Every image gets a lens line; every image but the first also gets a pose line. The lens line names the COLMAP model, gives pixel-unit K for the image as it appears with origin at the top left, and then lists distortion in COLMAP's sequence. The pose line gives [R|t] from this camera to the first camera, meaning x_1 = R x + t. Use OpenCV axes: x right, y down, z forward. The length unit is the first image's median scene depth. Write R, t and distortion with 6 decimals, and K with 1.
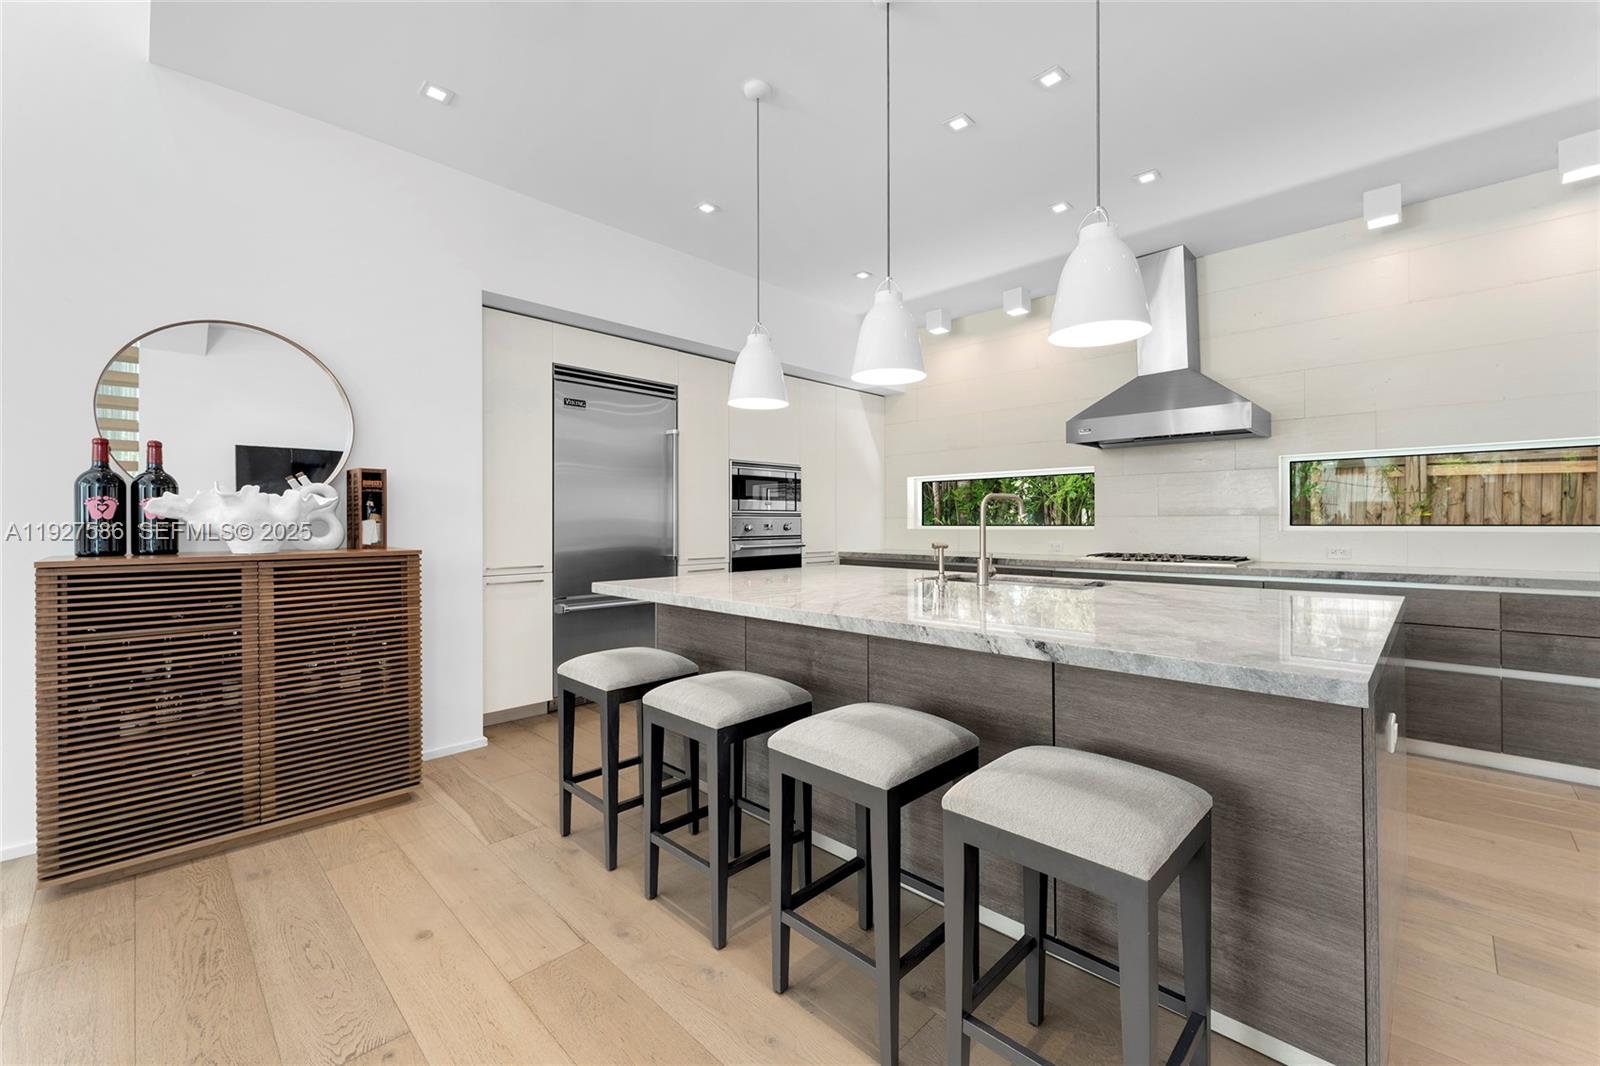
lens RADIAL K [[651.4, 0, 807.8], [0, 651.4, 523.5], [0, 0, 1]] dist [-0.004030, -0.000441]
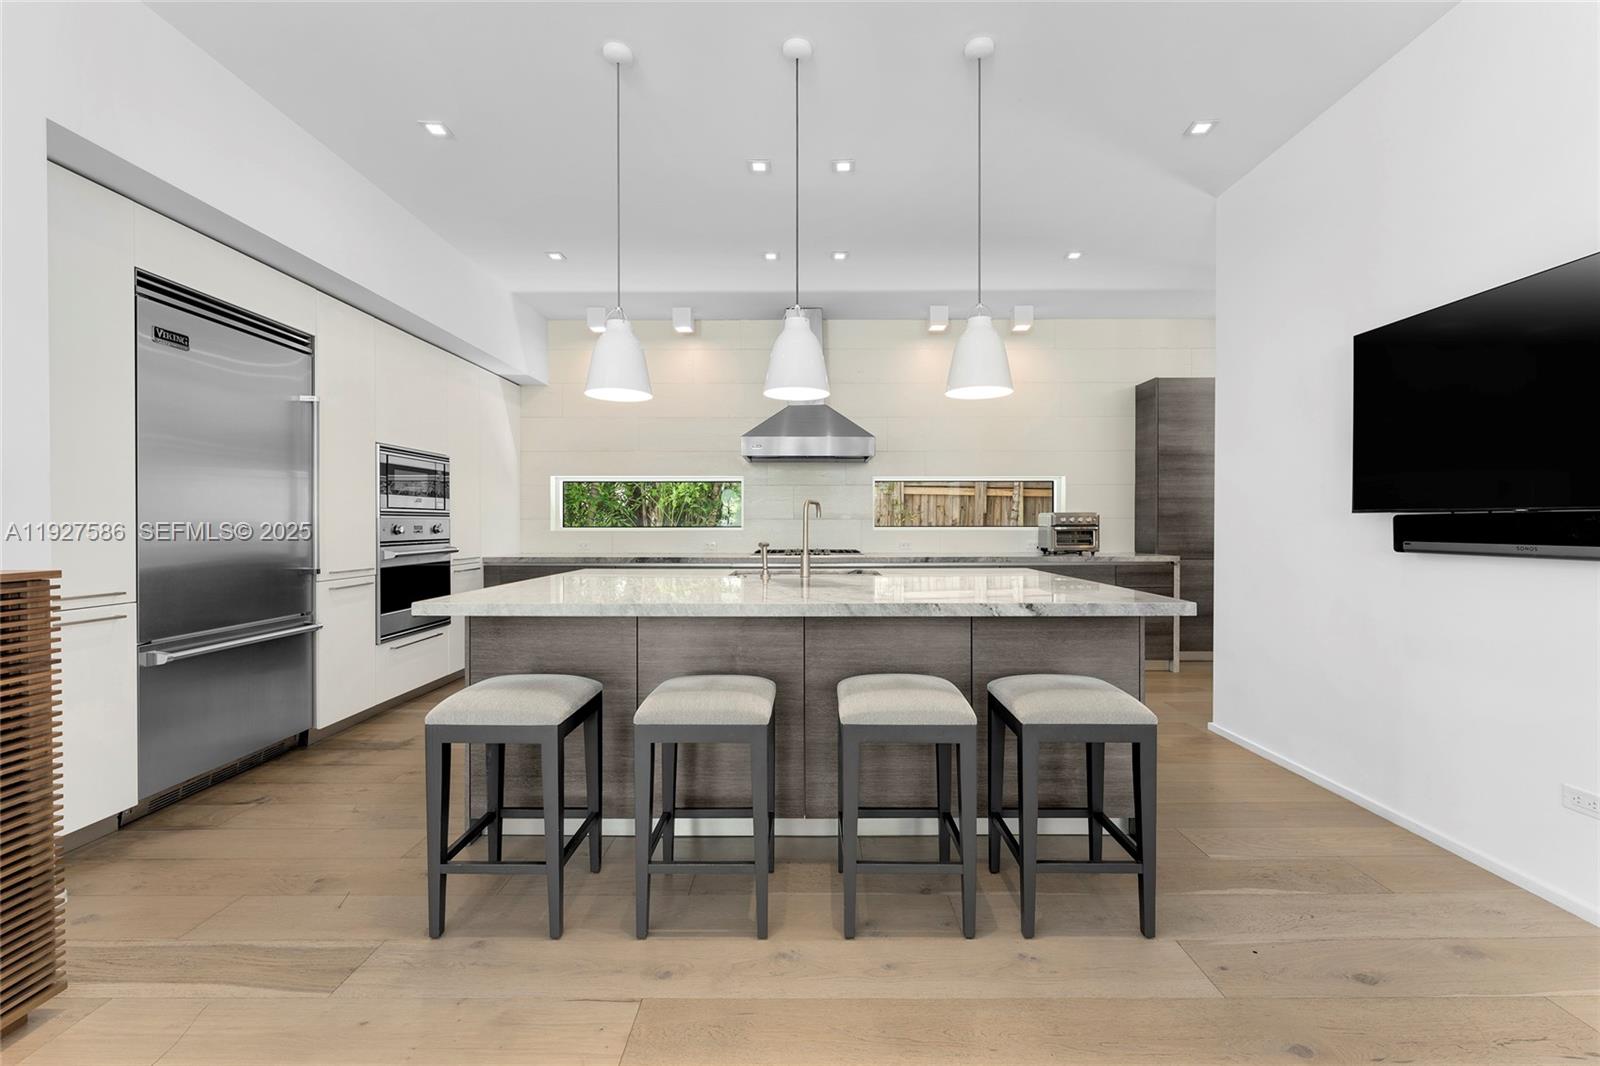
lens RADIAL K [[651.4, 0, 810.2], [0, 651.4, 531.3], [0, 0, 1]] dist [-0.004030, -0.000441]
pose [[0.715344, -0.005086, 0.698754, -0.310315], [-0.001109, 0.999964, 0.008414, 0.001018], [-0.698771, -0.006794, 0.715313, 0.084976]]
